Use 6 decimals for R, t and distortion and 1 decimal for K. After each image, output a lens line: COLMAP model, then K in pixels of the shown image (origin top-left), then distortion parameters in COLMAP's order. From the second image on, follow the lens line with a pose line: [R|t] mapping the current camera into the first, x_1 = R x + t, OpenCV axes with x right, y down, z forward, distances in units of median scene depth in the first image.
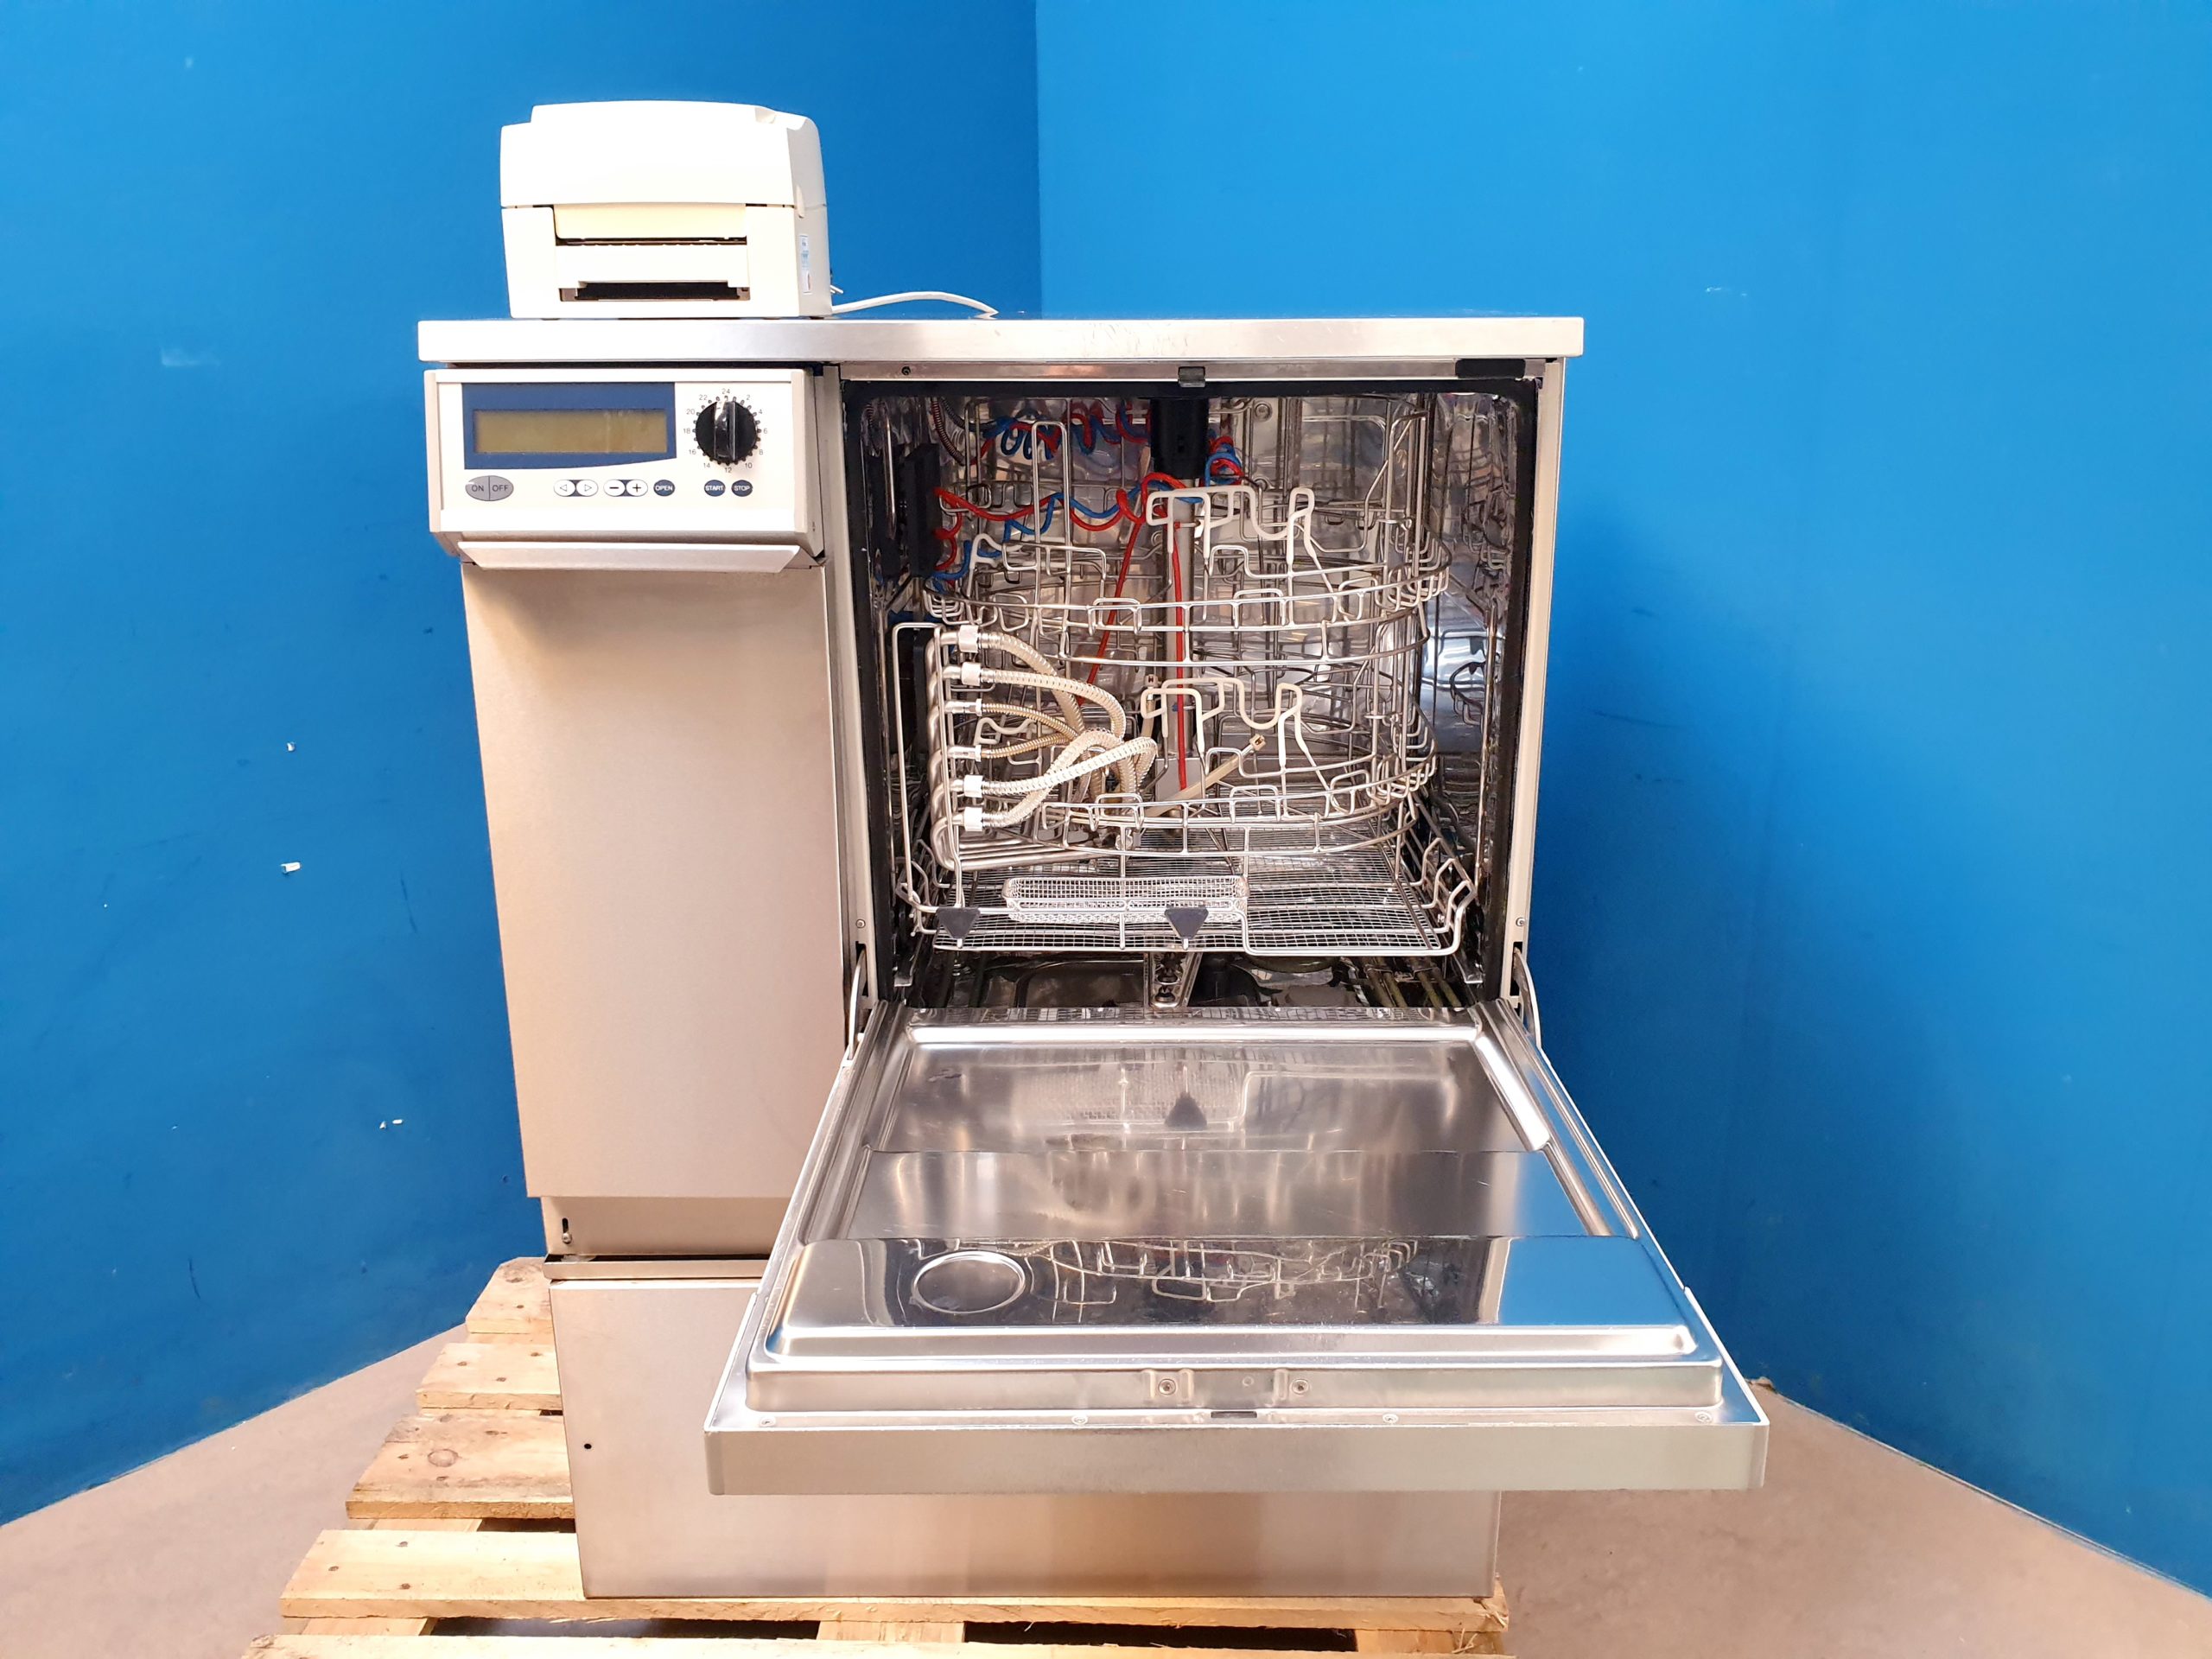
lens RADIAL K [[1756.4, 0, 1118.7], [0, 1756.4, 823.1], [0, 0, 1]] dist [0.006763, 0.006937]
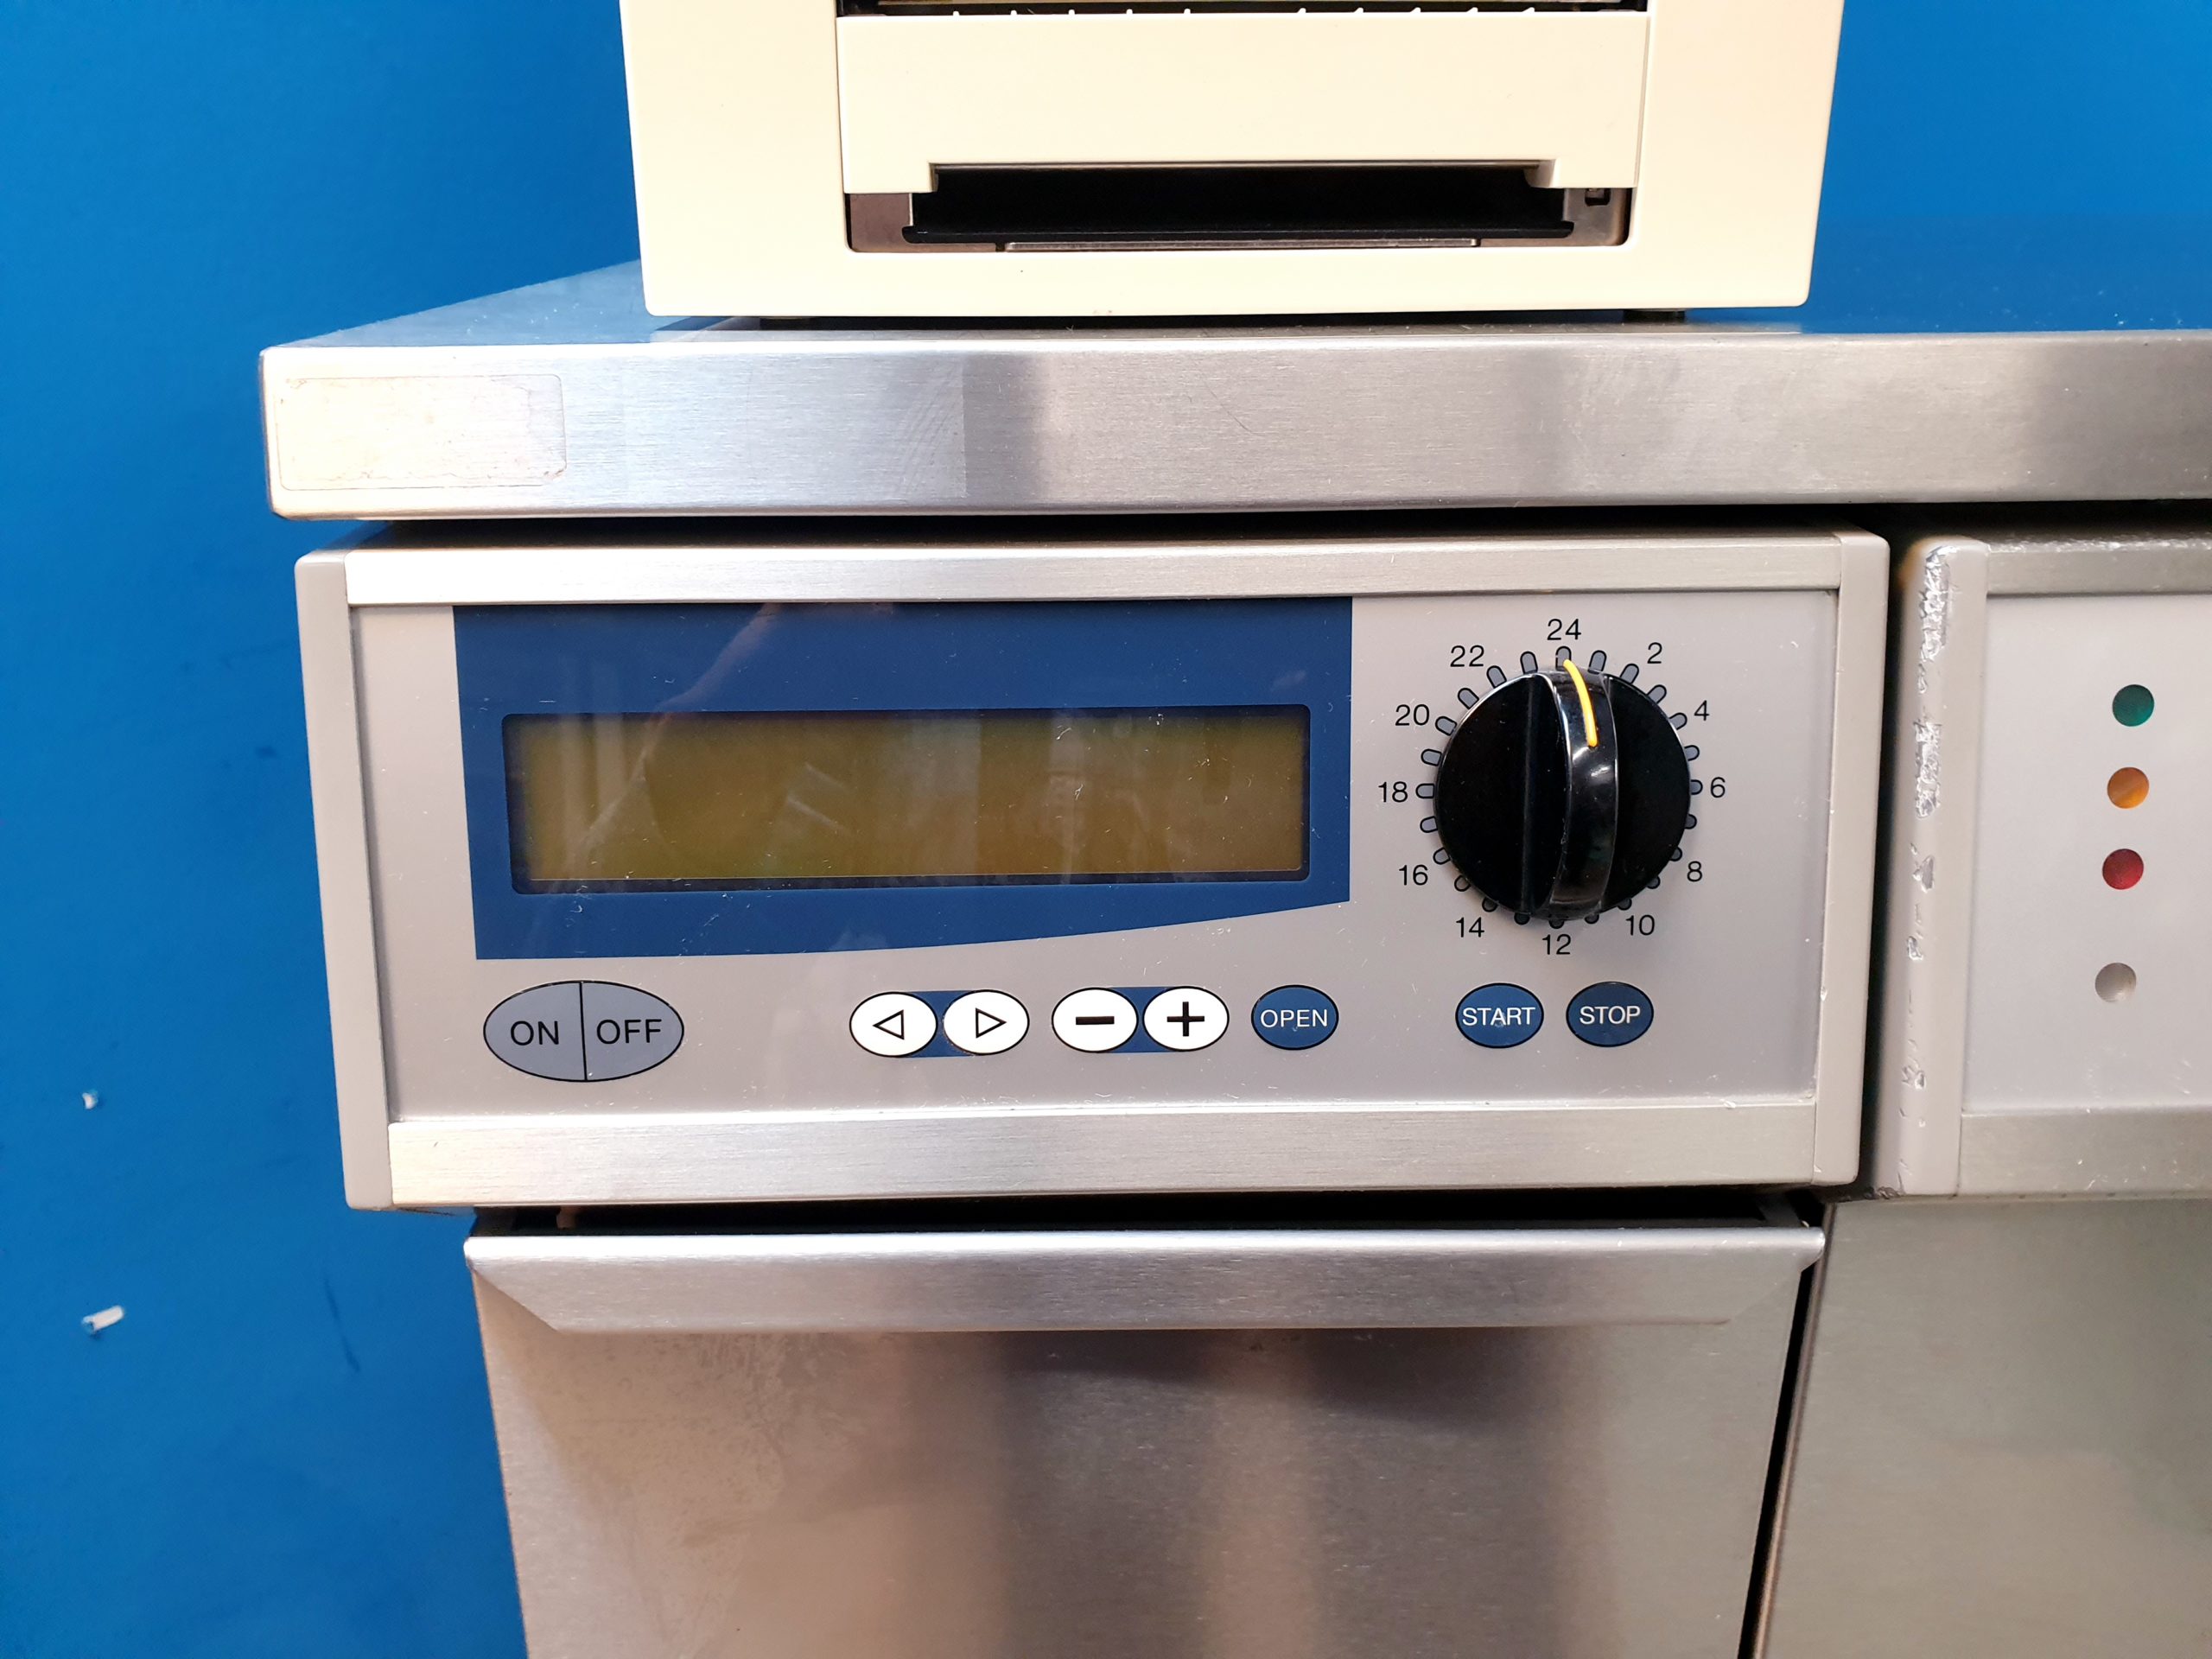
lens RADIAL K [[1756.4, 0, 1103.3], [0, 1756.4, 812.0], [0, 0, 1]] dist [0.006763, 0.006937]
pose [[0.999672, -0.014905, 0.020823, -0.278724], [0.013561, 0.997903, 0.063284, -0.226318], [-0.021723, -0.062981, 0.997778, 0.726796]]
